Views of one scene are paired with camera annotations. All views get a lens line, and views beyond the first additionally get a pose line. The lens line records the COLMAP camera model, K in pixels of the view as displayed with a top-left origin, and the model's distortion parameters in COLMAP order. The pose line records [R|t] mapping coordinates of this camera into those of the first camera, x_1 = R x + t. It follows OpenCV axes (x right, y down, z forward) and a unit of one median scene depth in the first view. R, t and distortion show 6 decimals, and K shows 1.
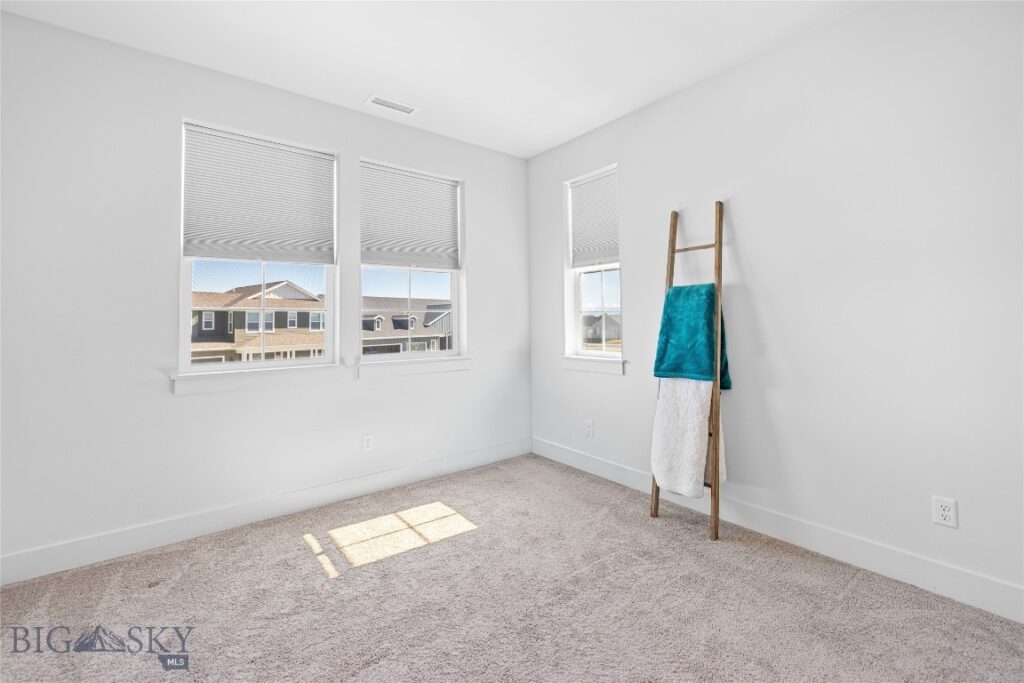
lens RADIAL K [[435.5, 0, 523.0], [0, 435.5, 312.6], [0, 0, 1]] dist [0.000760, -0.000381]
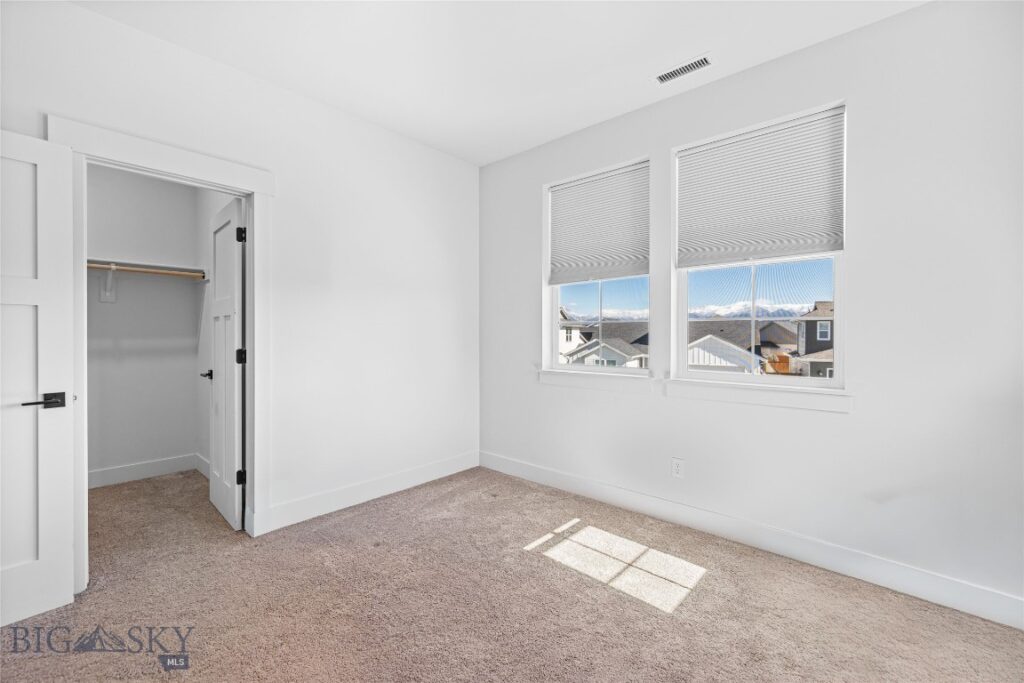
lens RADIAL K [[435.5, 0, 509.6], [0, 435.5, 345.5], [0, 0, 1]] dist [0.000760, -0.000381]
pose [[0.164958, 0.037699, -0.985580, 0.564200], [0.015322, 0.999051, 0.040779, 0.004102], [0.986182, -0.021828, 0.164223, 0.621729]]
